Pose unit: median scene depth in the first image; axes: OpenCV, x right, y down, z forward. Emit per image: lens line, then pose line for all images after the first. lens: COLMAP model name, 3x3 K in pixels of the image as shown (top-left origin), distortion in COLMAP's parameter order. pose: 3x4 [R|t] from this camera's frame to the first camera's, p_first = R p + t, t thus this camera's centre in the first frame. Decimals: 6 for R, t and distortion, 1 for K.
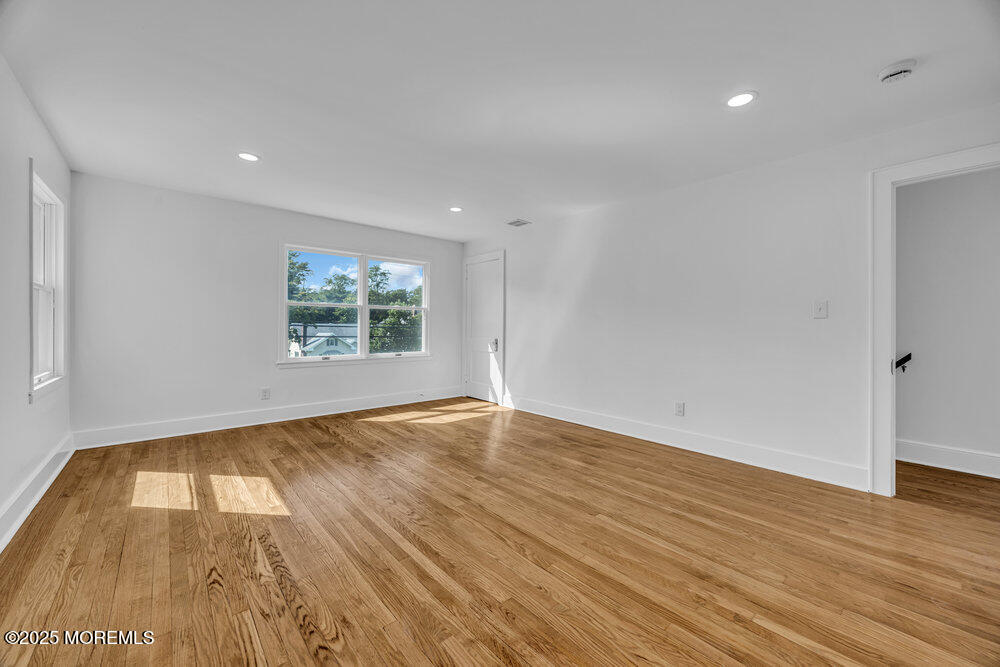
lens RADIAL K [[385.8, 0, 505.9], [0, 385.8, 330.4], [0, 0, 1]] dist [-0.000337, -0.000070]
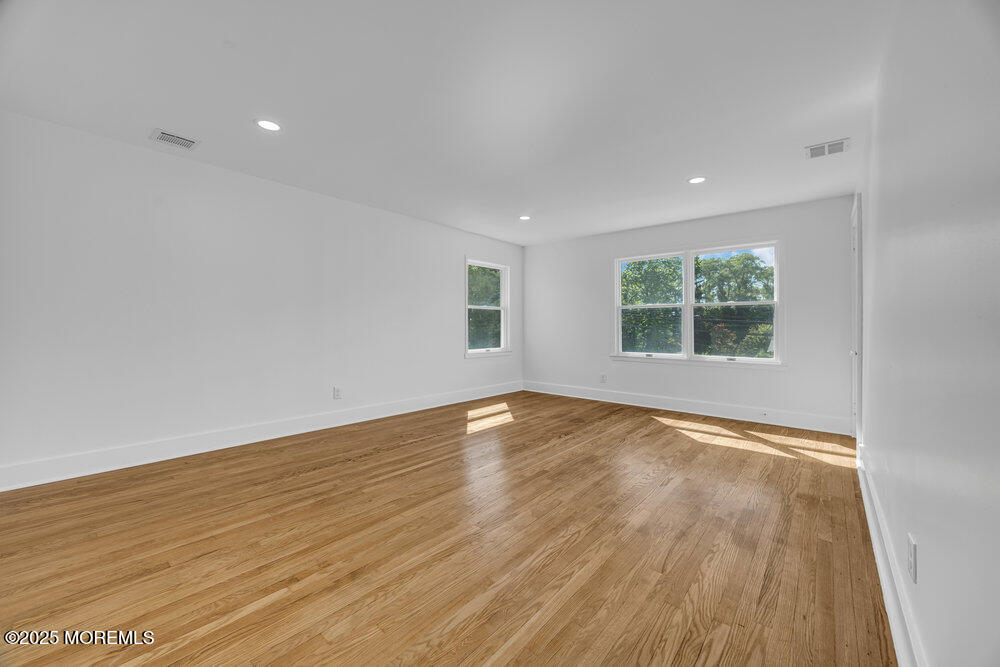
lens RADIAL K [[385.8, 0, 505.9], [0, 385.8, 330.4], [0, 0, 1]] dist [-0.000337, -0.000070]
pose [[0.143118, 0.007223, -0.989679, 1.178062], [-0.011442, 0.999919, 0.005643, 0.001531], [0.989639, 0.010516, 0.143189, 0.943813]]
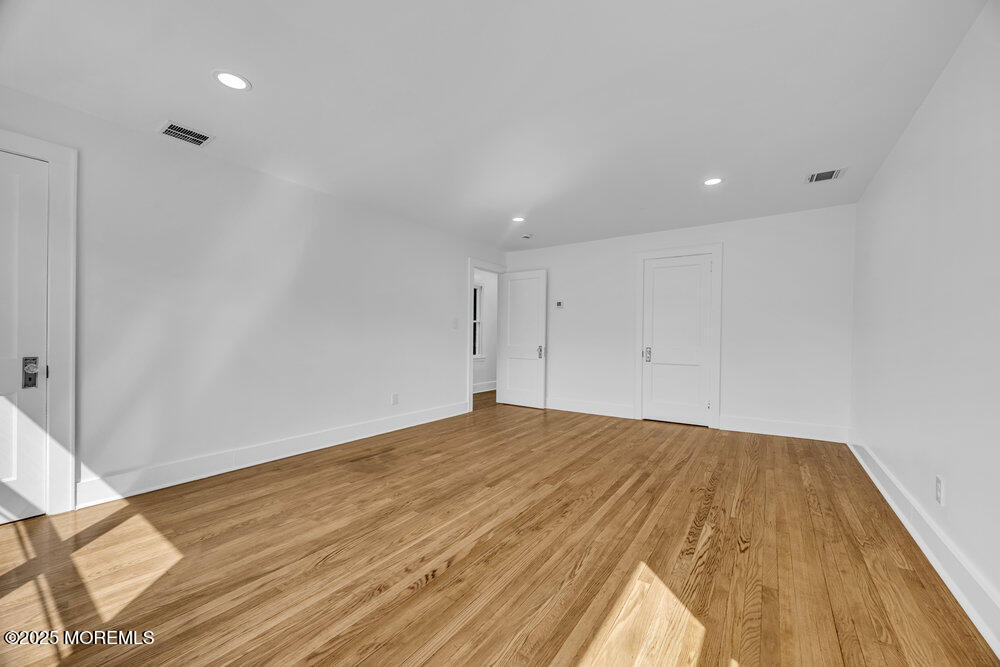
lens RADIAL K [[381.2, 0, 503.2], [0, 381.2, 332.3], [0, 0, 1]] dist [-0.000978, 0.000135]
pose [[-0.231468, 0.001848, 0.972841, -1.311592], [-0.002917, 0.999992, -0.002593, -0.013957], [-0.972838, -0.003438, -0.231461, 1.512163]]
